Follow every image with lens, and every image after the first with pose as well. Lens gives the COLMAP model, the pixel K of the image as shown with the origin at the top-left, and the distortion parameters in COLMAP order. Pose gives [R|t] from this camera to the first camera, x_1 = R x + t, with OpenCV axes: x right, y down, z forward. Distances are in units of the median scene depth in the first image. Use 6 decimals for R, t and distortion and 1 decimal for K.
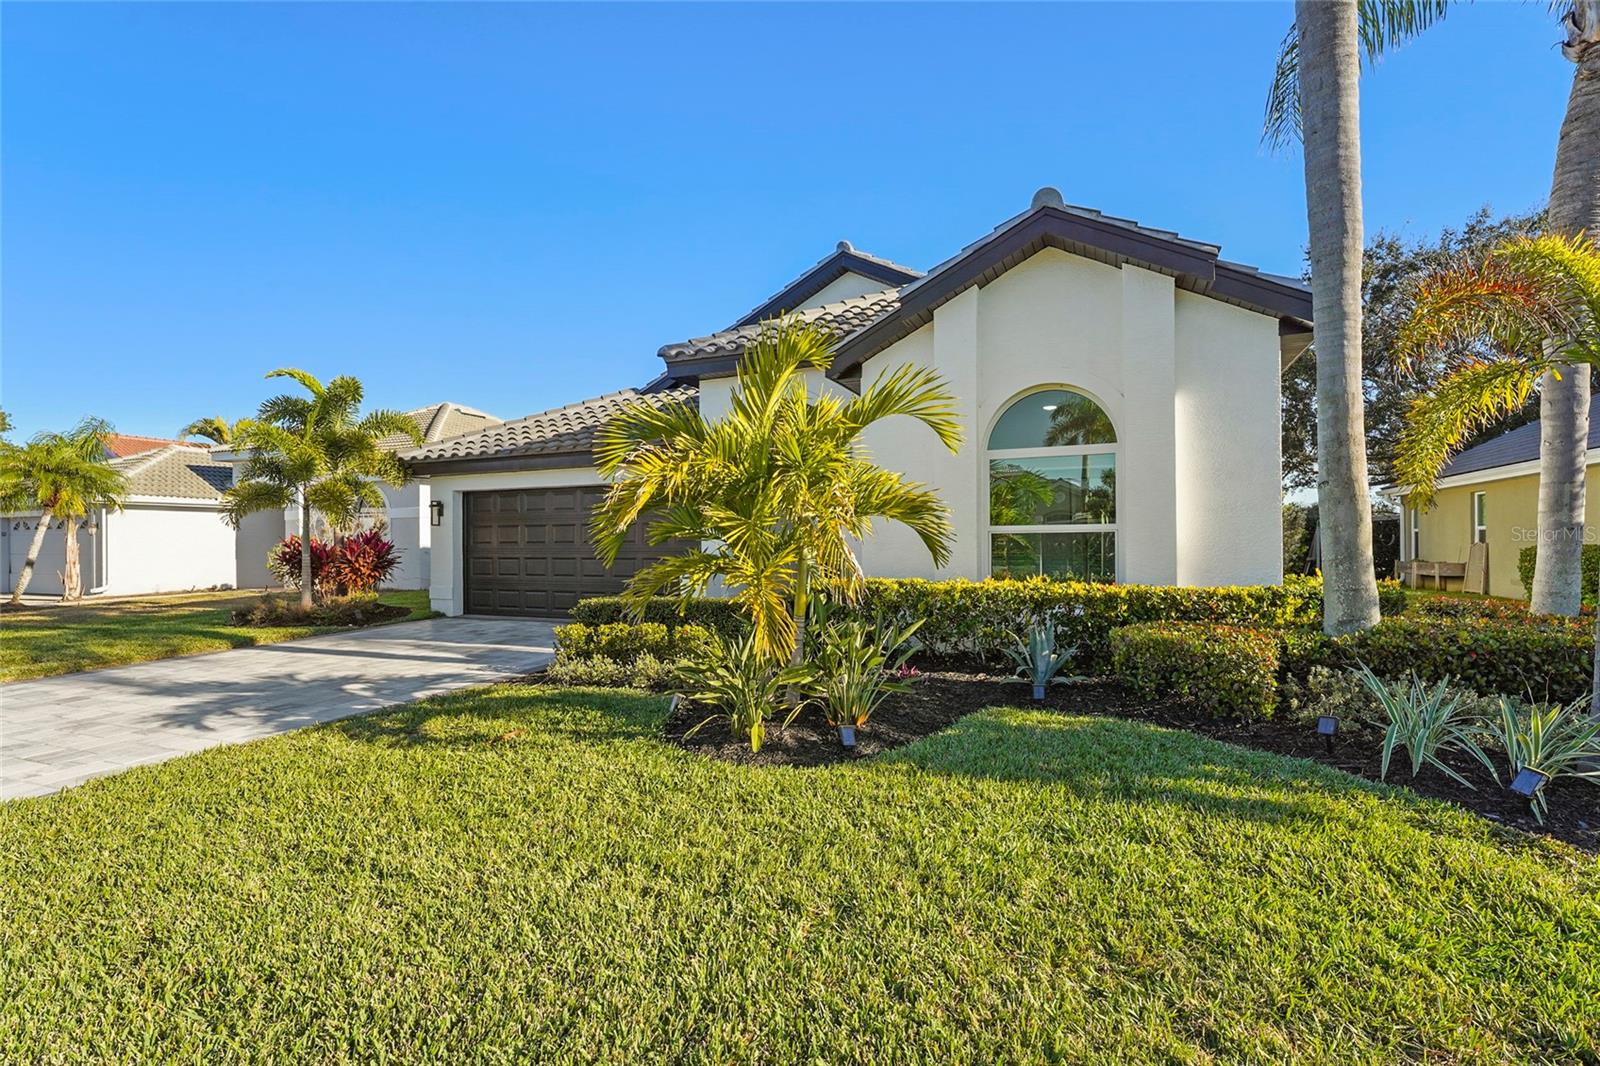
lens RADIAL K [[709.7, 0, 811.6], [0, 709.7, 538.1], [0, 0, 1]] dist [0.000814, -0.000133]
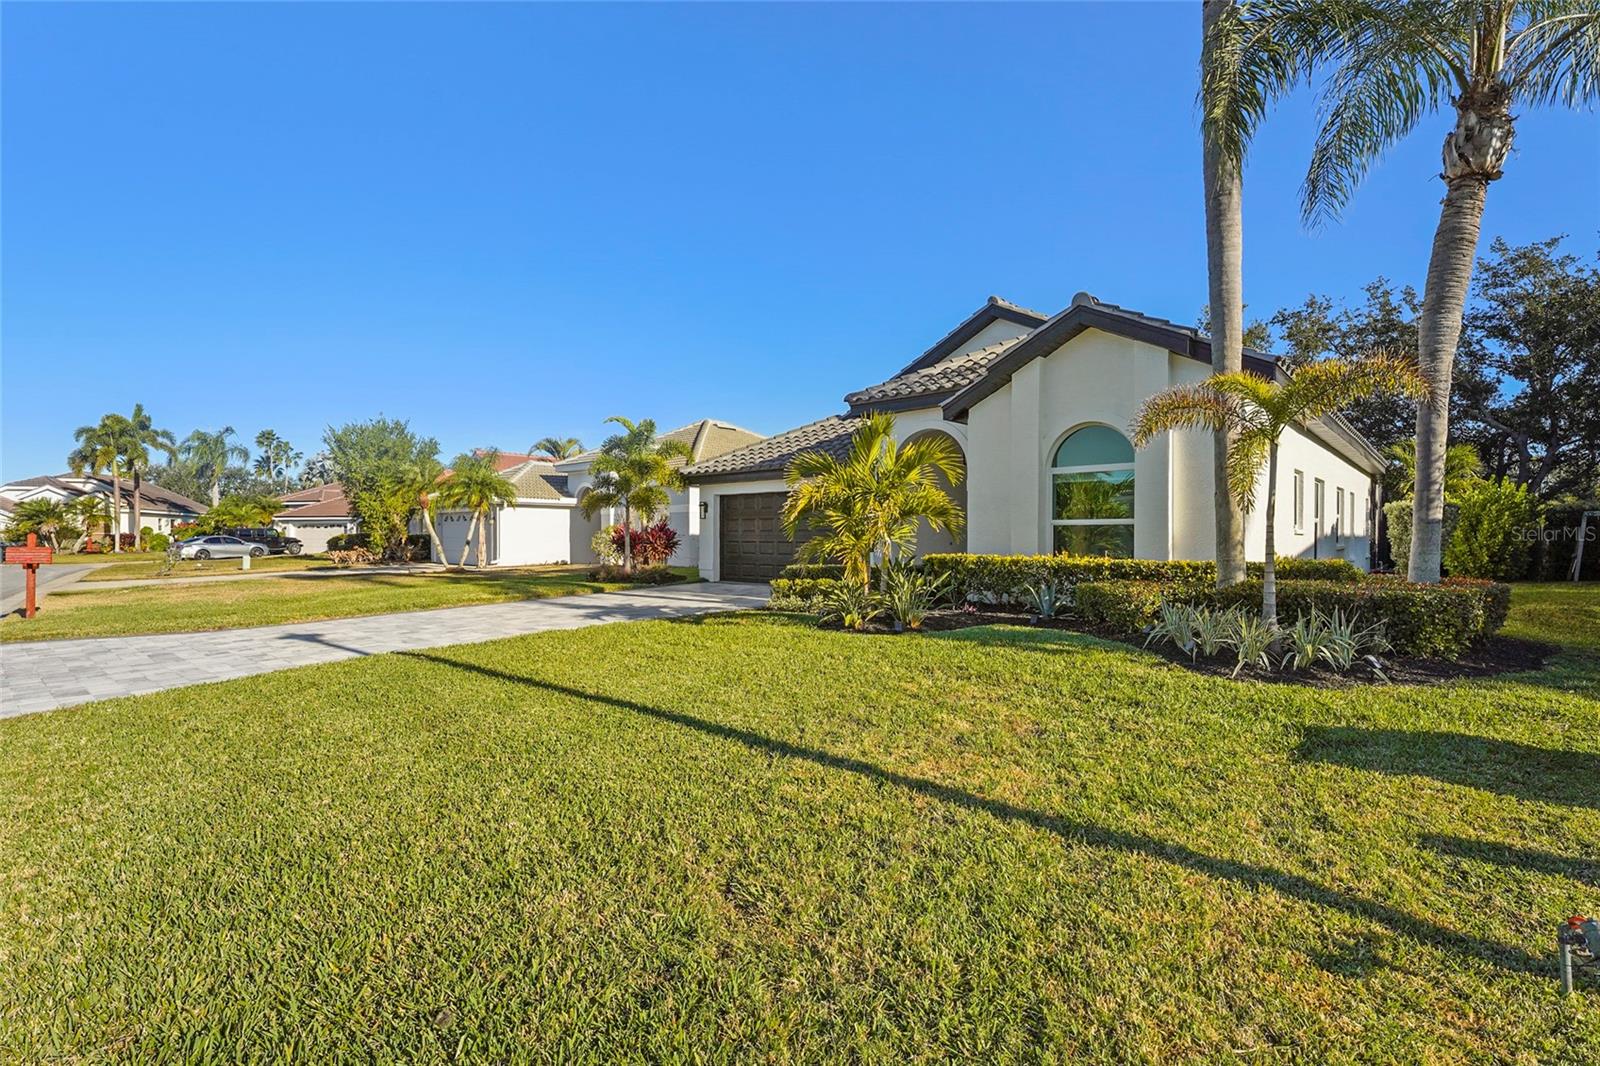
lens RADIAL K [[737.1, 0, 809.9], [0, 737.1, 532.7], [0, 0, 1]] dist [0.000797, 0.000041]
pose [[0.945680, 0.008437, -0.324989, 0.193017], [-0.008291, 0.999964, 0.001832, 0.007087], [0.324993, 0.000962, 0.945716, -0.408784]]
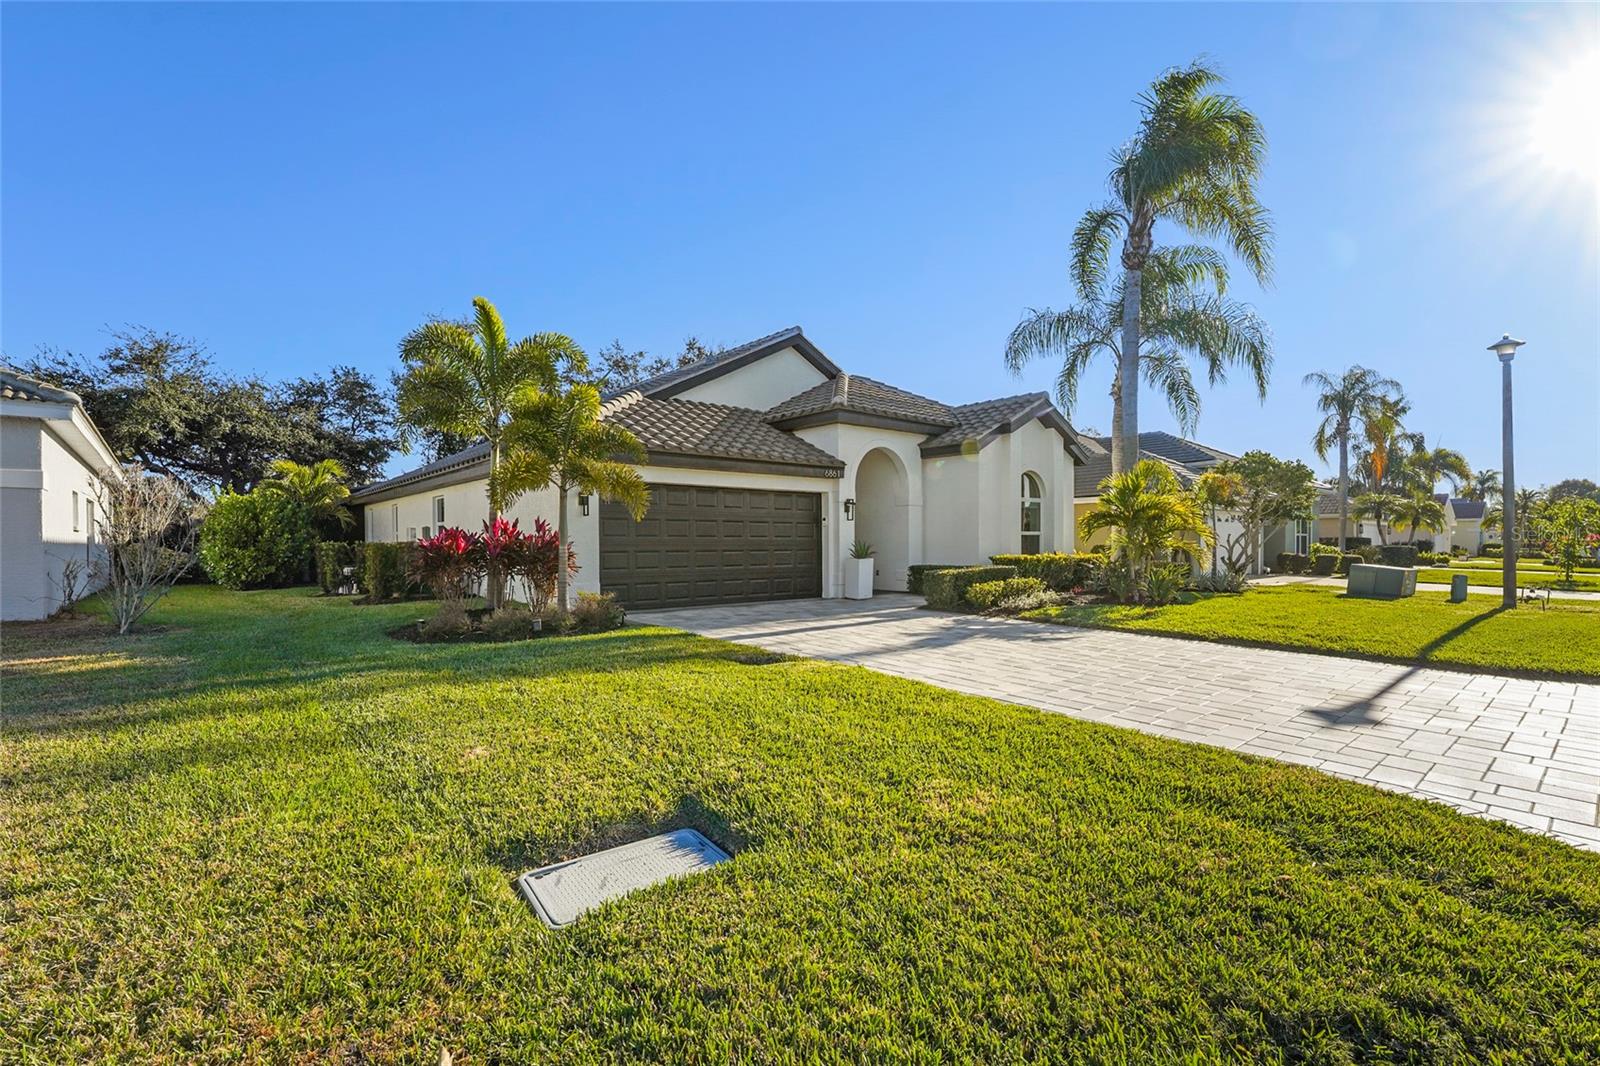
lens RADIAL K [[709.7, 0, 811.6], [0, 709.7, 538.1], [0, 0, 1]] dist [0.000814, -0.000133]
pose [[0.440717, 0.010207, 0.897588, -1.394611], [-0.006105, 0.999946, -0.008374, 0.017851], [-0.897625, -0.001789, 0.440756, 0.411782]]
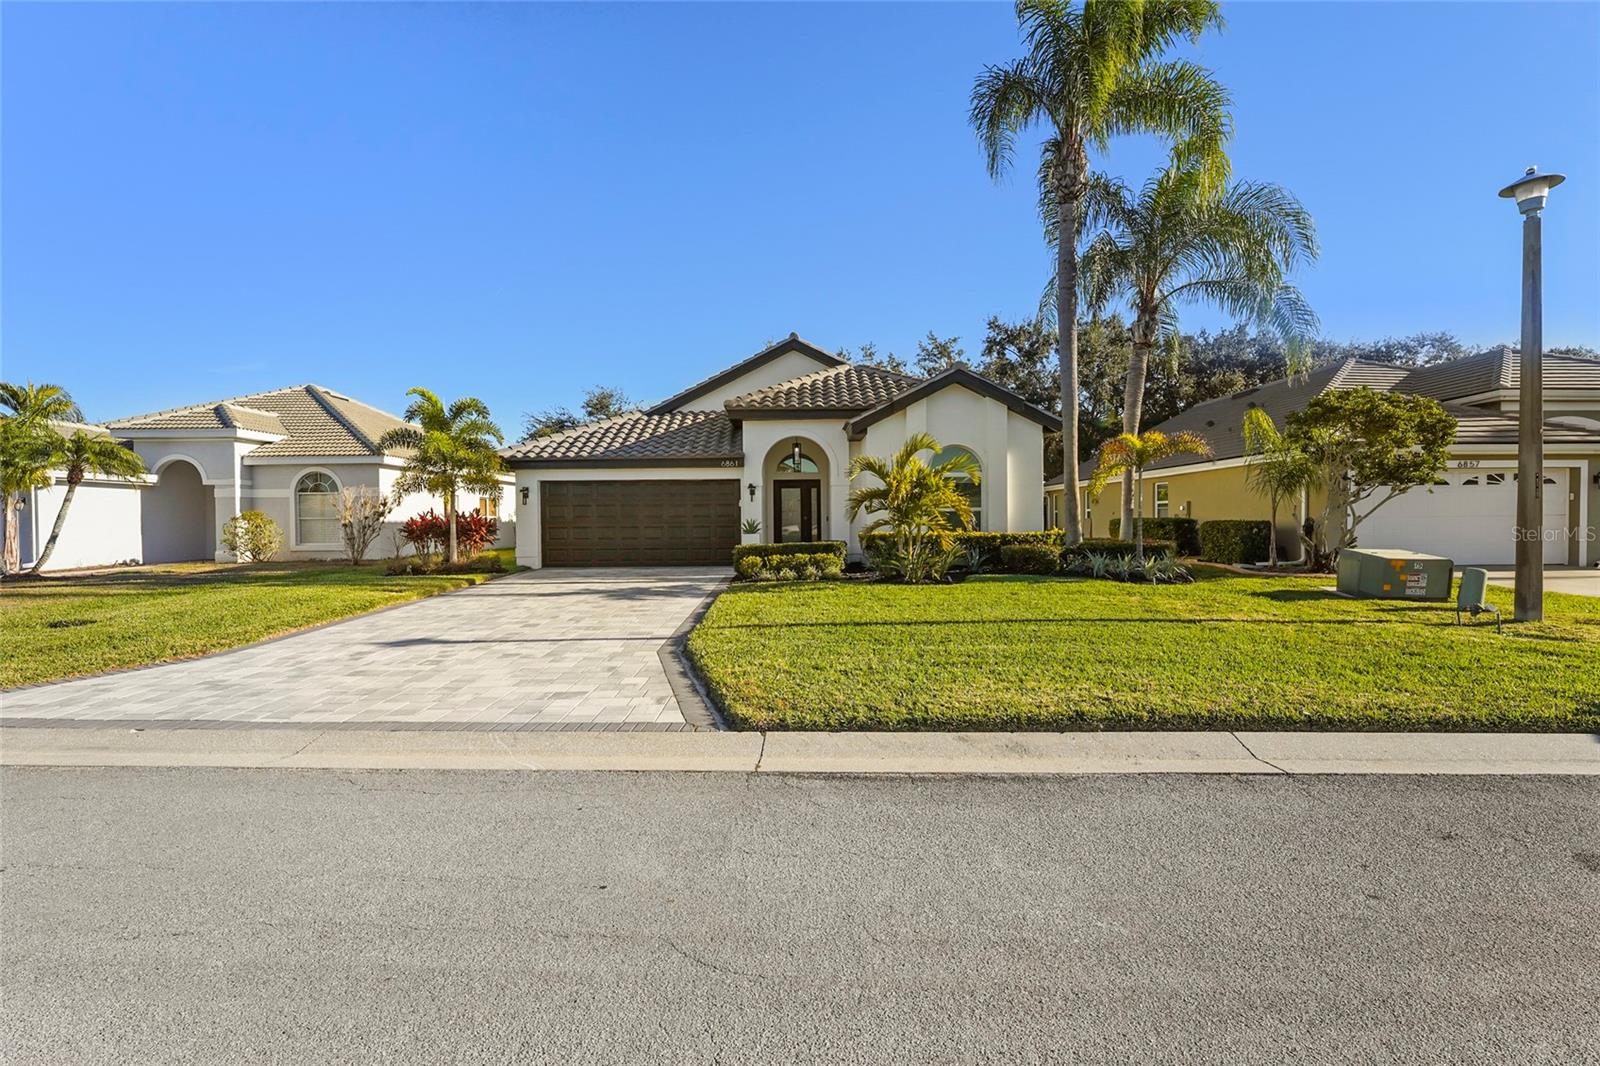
lens RADIAL K [[719.7, 0, 800.8], [0, 719.7, 515.0], [0, 0, 1]] dist [-0.015334, -0.000125]
pose [[0.922475, 0.004137, 0.386035, -0.667522], [-0.001477, 0.999973, -0.007188, 0.014306], [-0.386054, 0.006060, 0.922456, -0.606791]]
